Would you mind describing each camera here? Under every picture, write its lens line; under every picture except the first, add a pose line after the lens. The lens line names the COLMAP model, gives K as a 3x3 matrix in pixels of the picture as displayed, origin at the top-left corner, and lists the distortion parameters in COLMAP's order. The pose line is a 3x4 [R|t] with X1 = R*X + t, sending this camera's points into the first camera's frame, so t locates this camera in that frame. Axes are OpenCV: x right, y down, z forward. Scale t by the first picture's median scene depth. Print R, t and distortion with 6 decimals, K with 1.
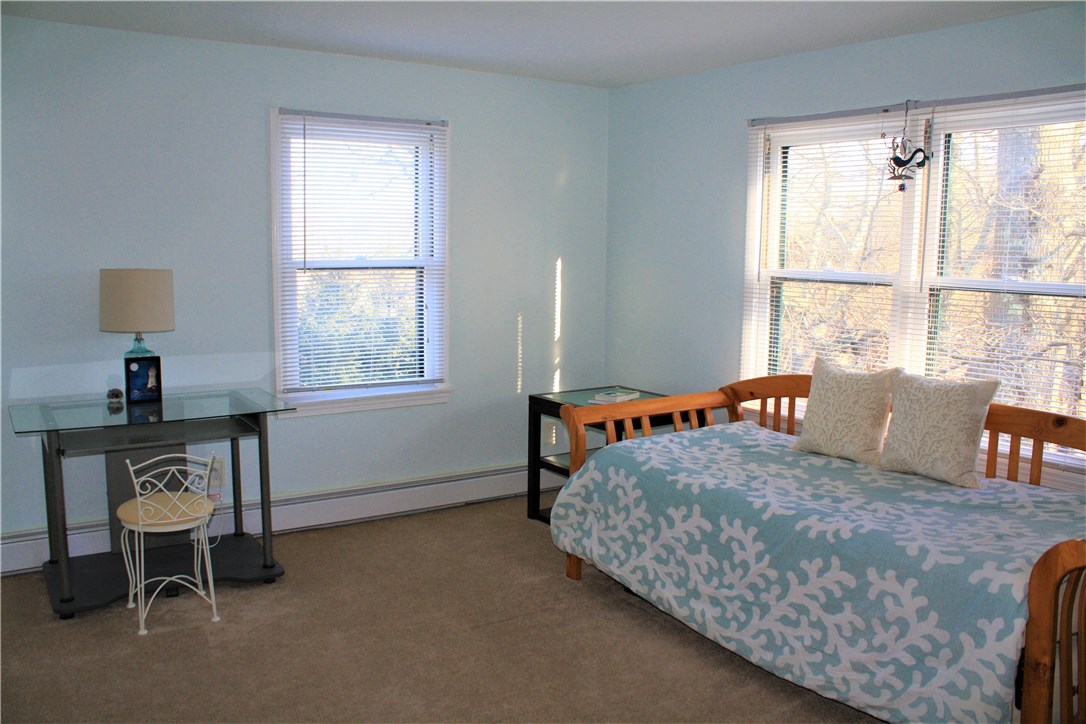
lens RADIAL K [[917.2, 0, 541.4], [0, 917.2, 362.8], [0, 0, 1]] dist [-0.097884, -0.003303]
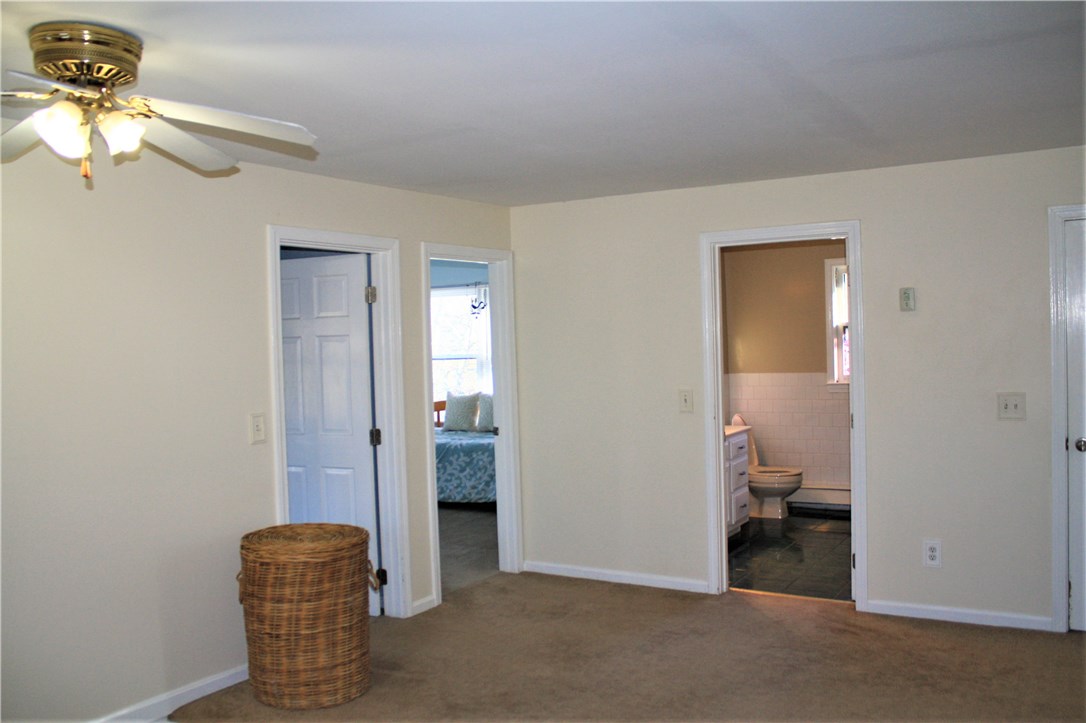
lens RADIAL K [[917.2, 0, 543.3], [0, 917.2, 360.5], [0, 0, 1]] dist [-0.097884, -0.003303]
pose [[0.915035, -0.057618, 0.399239, -0.565850], [0.098873, 0.991590, -0.083506, 0.189854], [-0.391070, 0.115885, 0.913036, -1.745299]]
